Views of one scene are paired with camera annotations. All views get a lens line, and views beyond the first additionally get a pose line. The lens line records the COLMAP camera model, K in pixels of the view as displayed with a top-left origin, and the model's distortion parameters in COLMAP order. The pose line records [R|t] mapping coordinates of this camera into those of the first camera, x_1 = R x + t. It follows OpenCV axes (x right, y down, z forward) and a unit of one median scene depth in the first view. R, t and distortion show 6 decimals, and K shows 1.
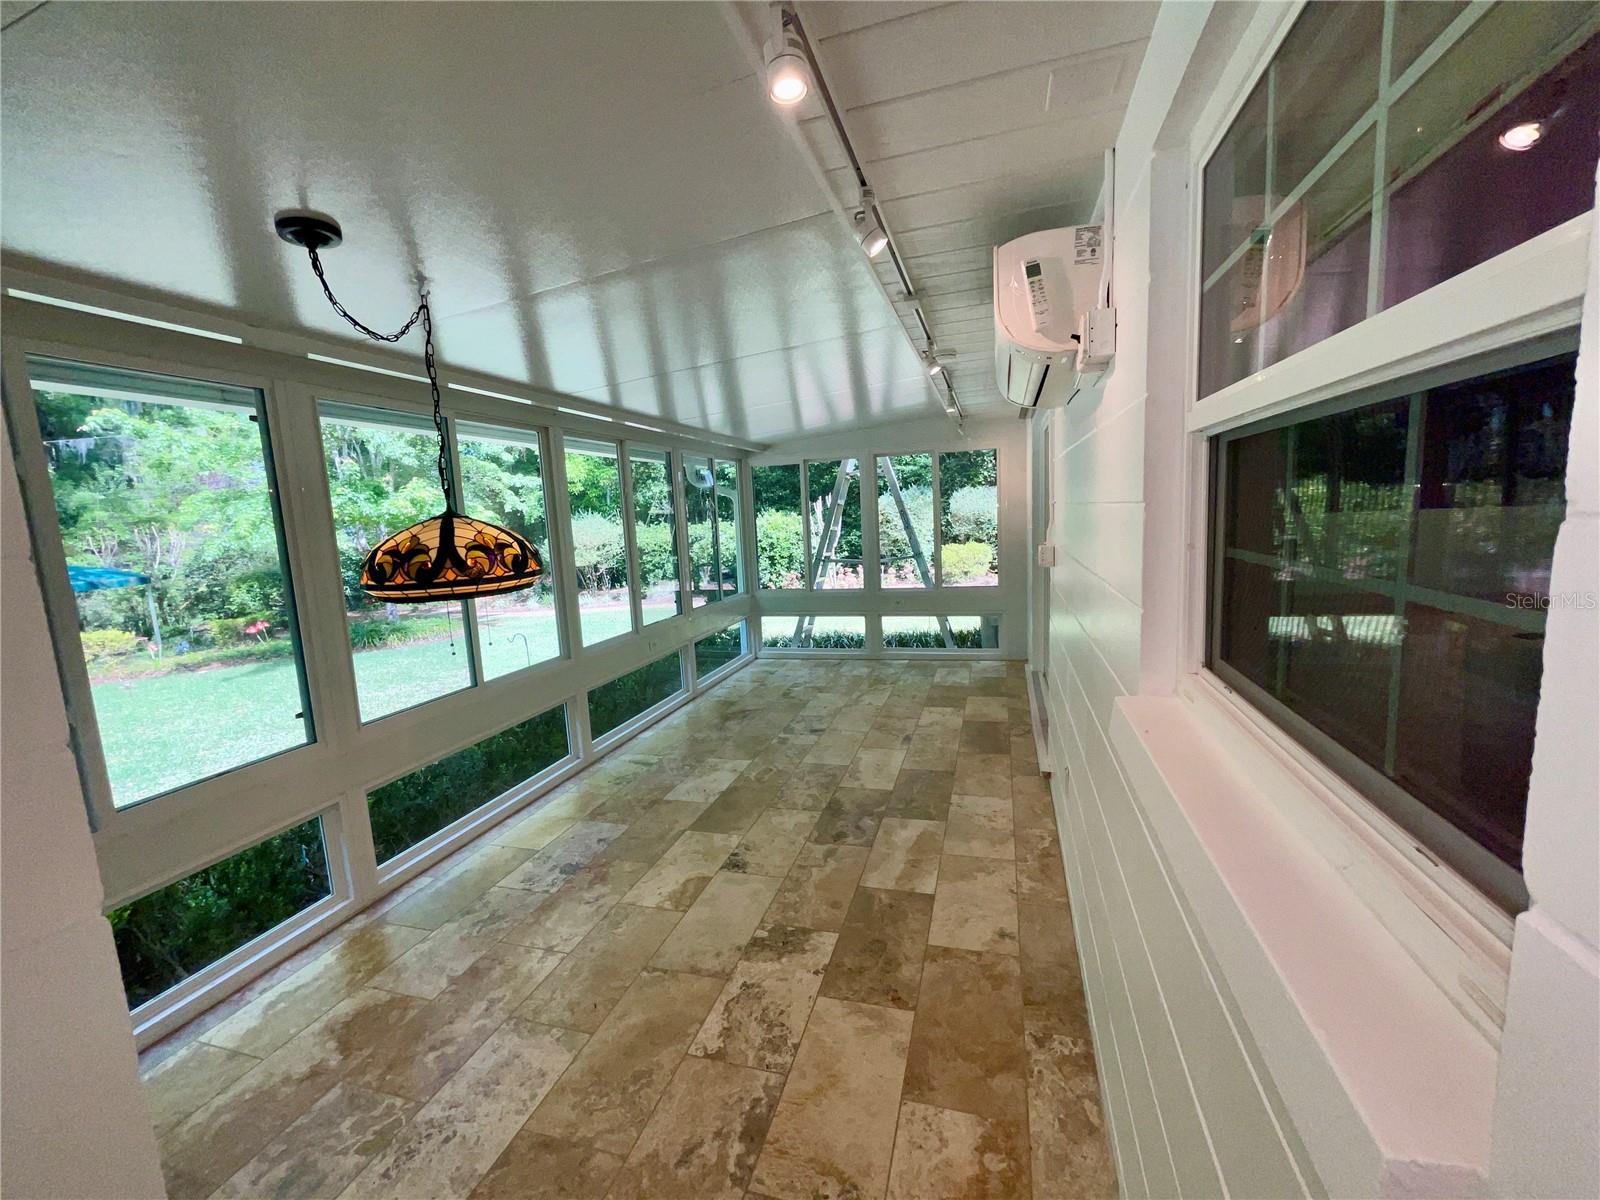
lens RADIAL K [[643.4, 0, 789.0], [0, 643.4, 602.1], [0, 0, 1]] dist [0.001736, 0.000101]
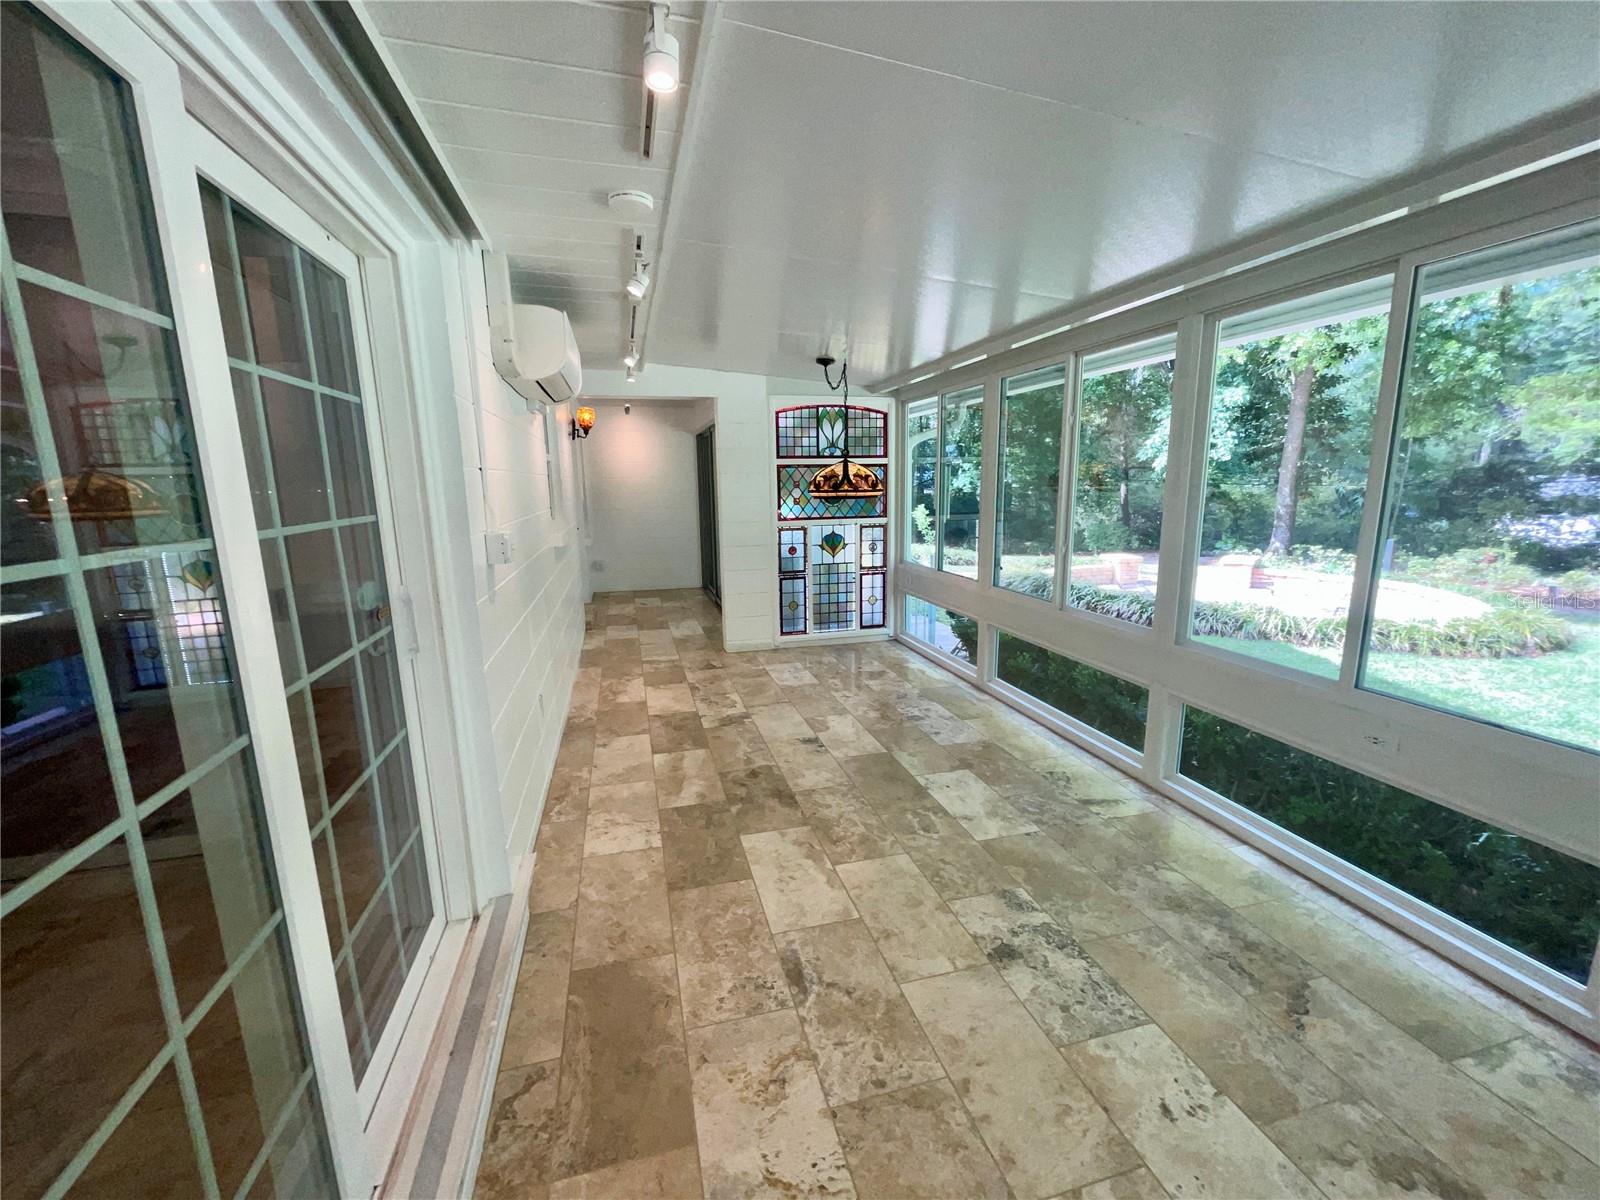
lens RADIAL K [[643.4, 0, 788.7], [0, 643.4, 597.9], [0, 0, 1]] dist [0.001736, 0.000101]
pose [[-0.843546, 0.159650, -0.512779, 0.518406], [-0.015051, 0.947392, 0.319723, -0.245666], [0.536846, 0.277419, -0.796766, 1.771760]]
